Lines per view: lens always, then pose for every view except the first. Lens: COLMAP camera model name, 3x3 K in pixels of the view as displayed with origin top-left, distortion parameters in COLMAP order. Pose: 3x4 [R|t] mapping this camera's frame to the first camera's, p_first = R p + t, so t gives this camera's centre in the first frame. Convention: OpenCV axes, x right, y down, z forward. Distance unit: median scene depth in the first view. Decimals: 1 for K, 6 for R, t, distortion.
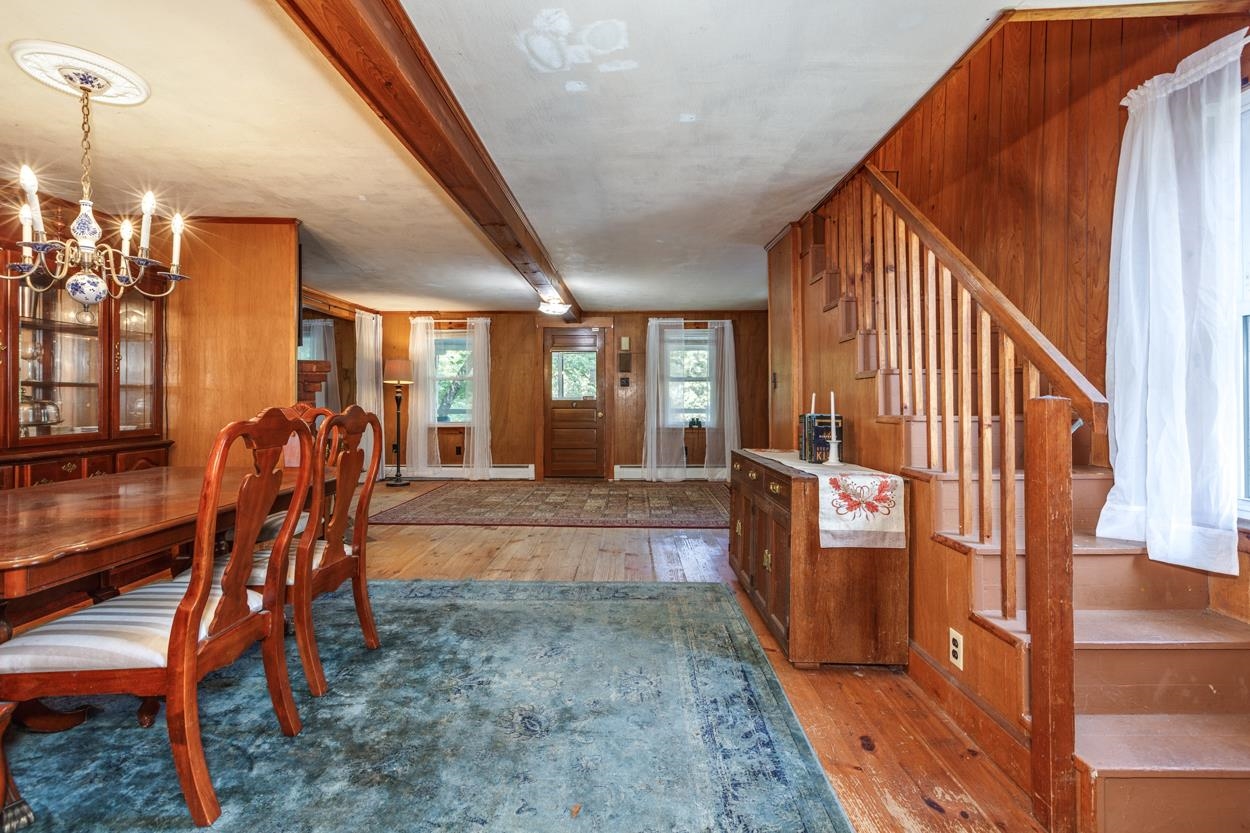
lens RADIAL K [[560.2, 0, 620.4], [0, 560.2, 398.6], [0, 0, 1]] dist [0.006807, -0.002412]
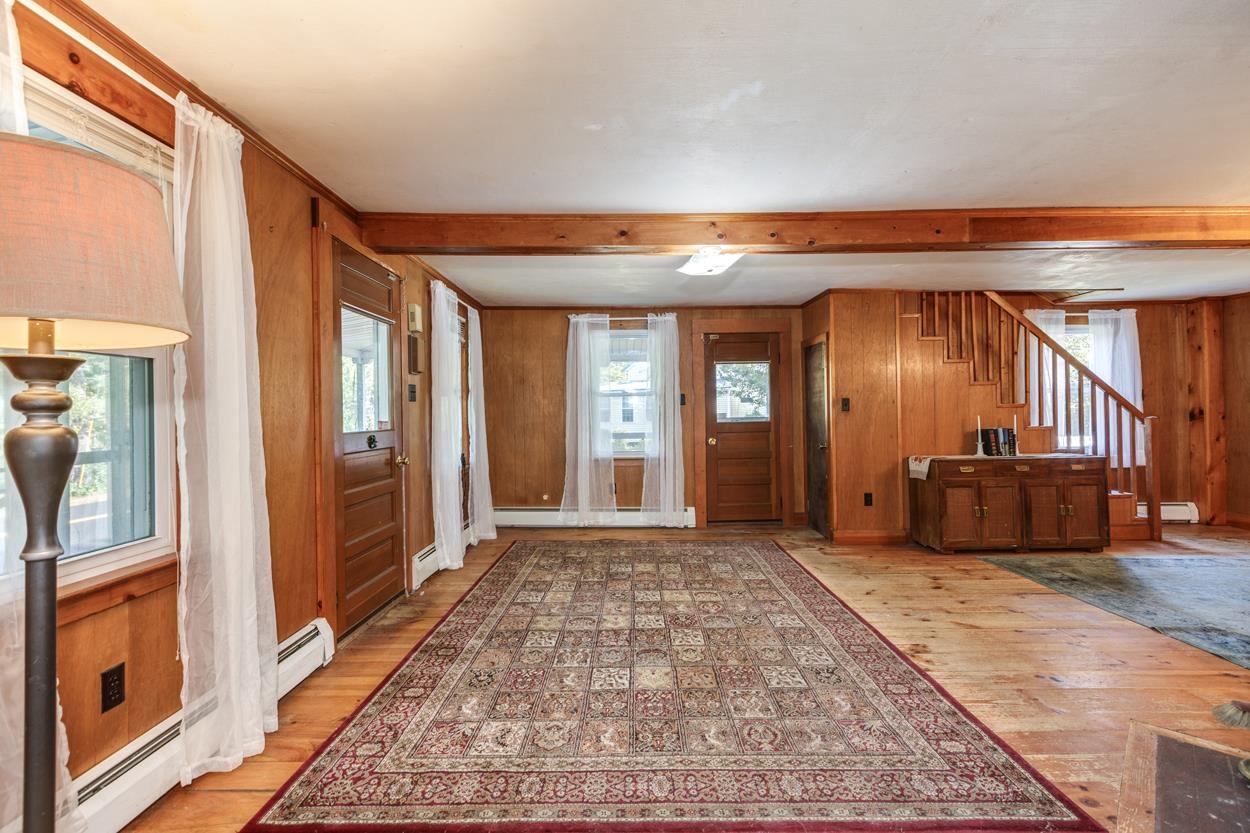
lens RADIAL K [[560.2, 0, 625.4], [0, 560.2, 414.3], [0, 0, 1]] dist [0.006807, -0.002412]
pose [[-0.011641, -0.000904, 0.999932, -1.164729], [0.007322, 0.999973, 0.000989, -0.020213], [-0.999905, 0.007333, -0.011634, 1.880290]]
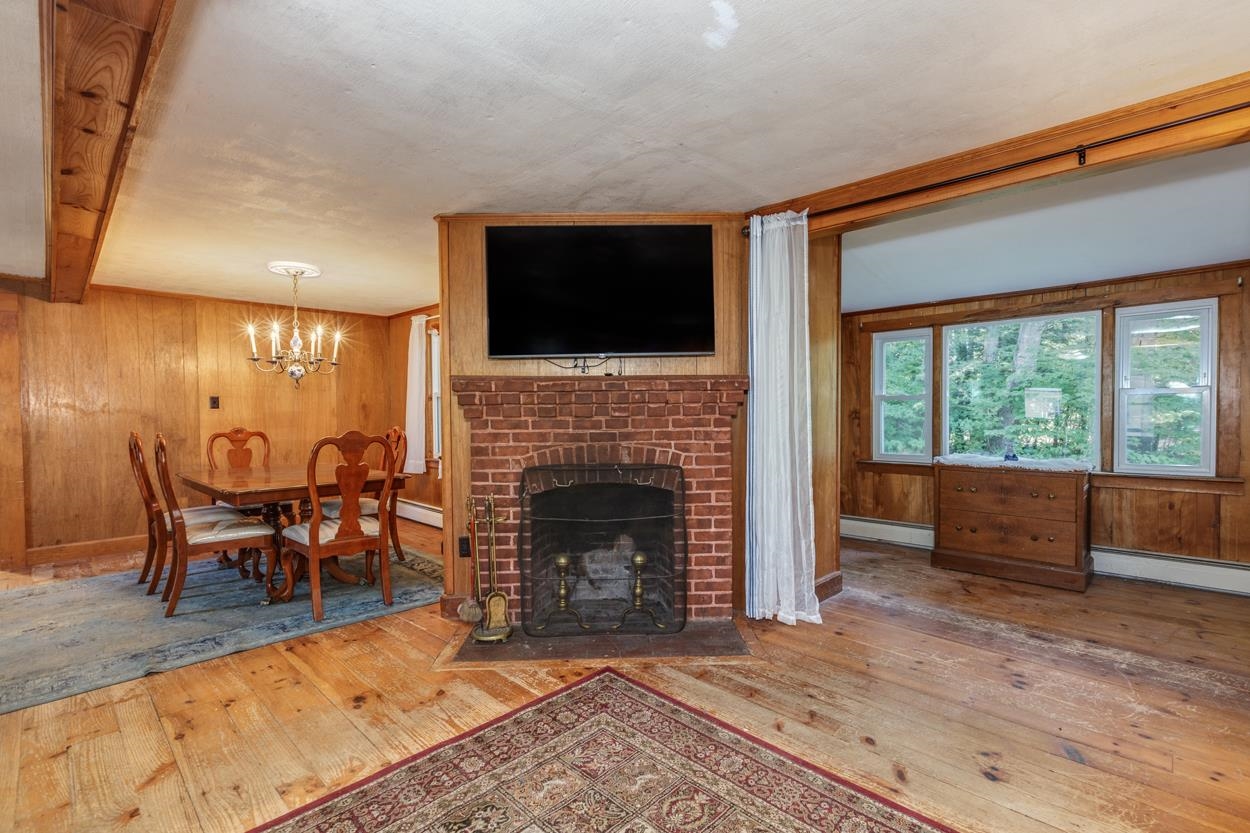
lens RADIAL K [[560.2, 0, 627.4], [0, 560.2, 427.4], [0, 0, 1]] dist [0.006807, -0.002412]
pose [[-0.682294, 0.021165, -0.730772, -0.162023], [0.006505, 0.999717, 0.022880, -0.019537], [0.731049, 0.010858, -0.682238, 2.024080]]
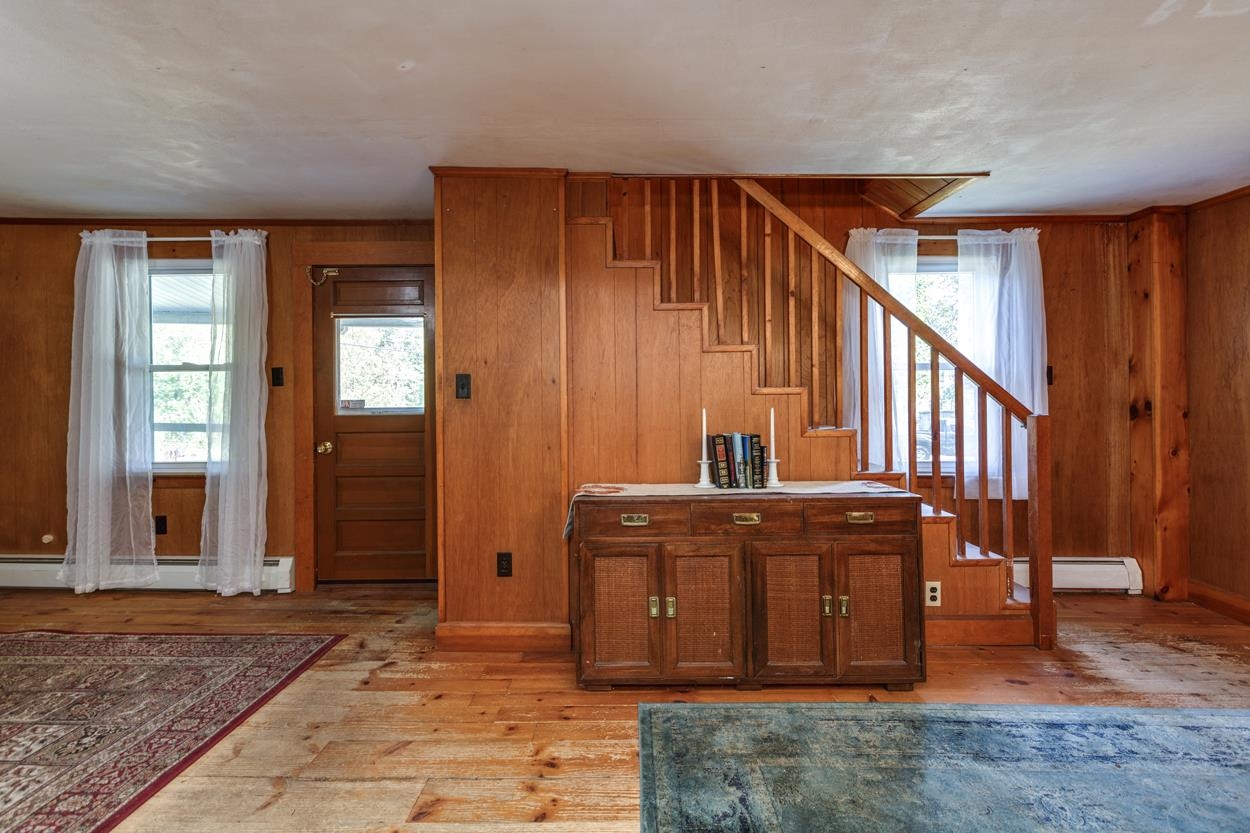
lens RADIAL K [[560.2, 0, 625.0], [0, 560.2, 402.5], [0, 0, 1]] dist [0.006807, -0.002412]
pose [[-0.006063, -0.002943, 0.999977, -0.463159], [-0.000796, 0.999995, 0.002938, -0.019741], [-0.999981, -0.000778, -0.006065, 1.038820]]
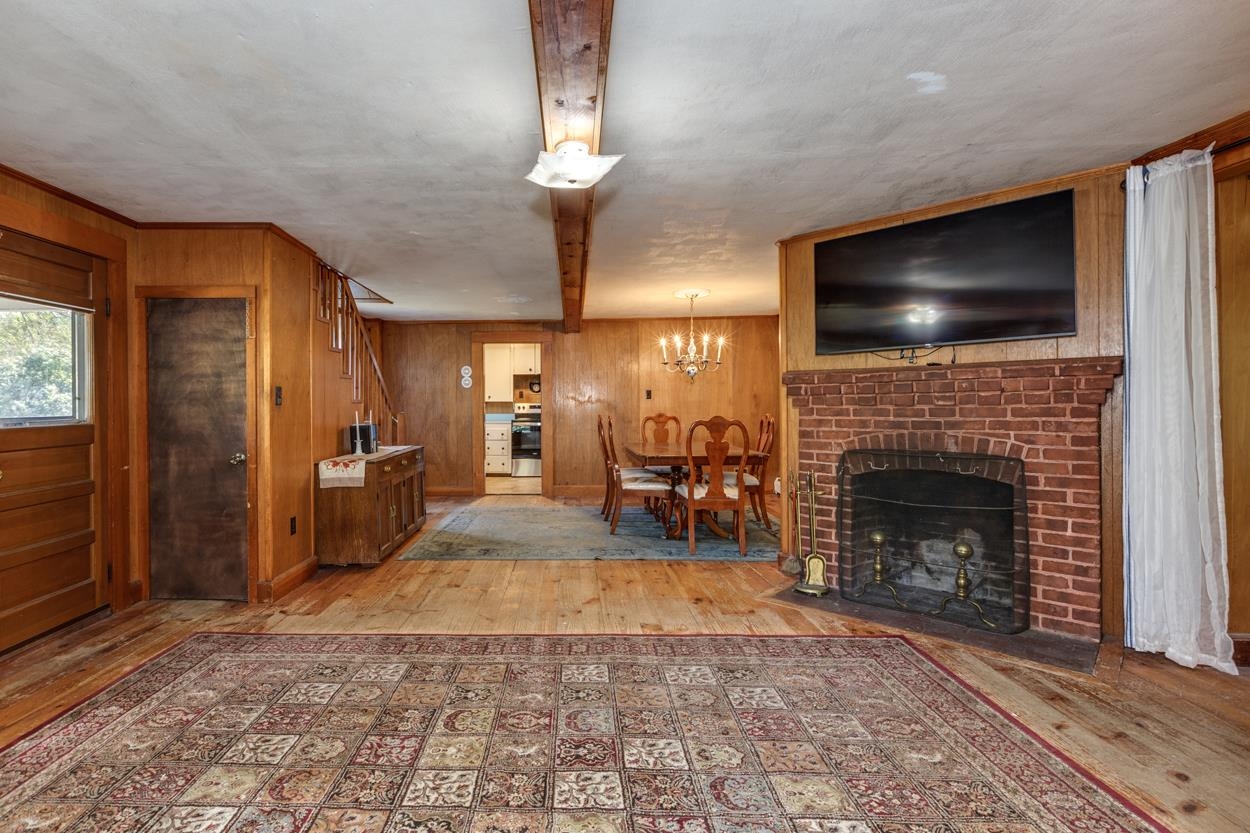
lens RADIAL K [[587.2, 0, 548.5], [0, 587.2, 406.9], [0, 0, 1]] dist [-0.010284, 0.002691]
pose [[-0.999706, 0.005927, 0.023505, -0.193864], [0.005965, 0.999981, 0.001518, -0.018840], [-0.023495, 0.001658, -0.999723, 2.367530]]
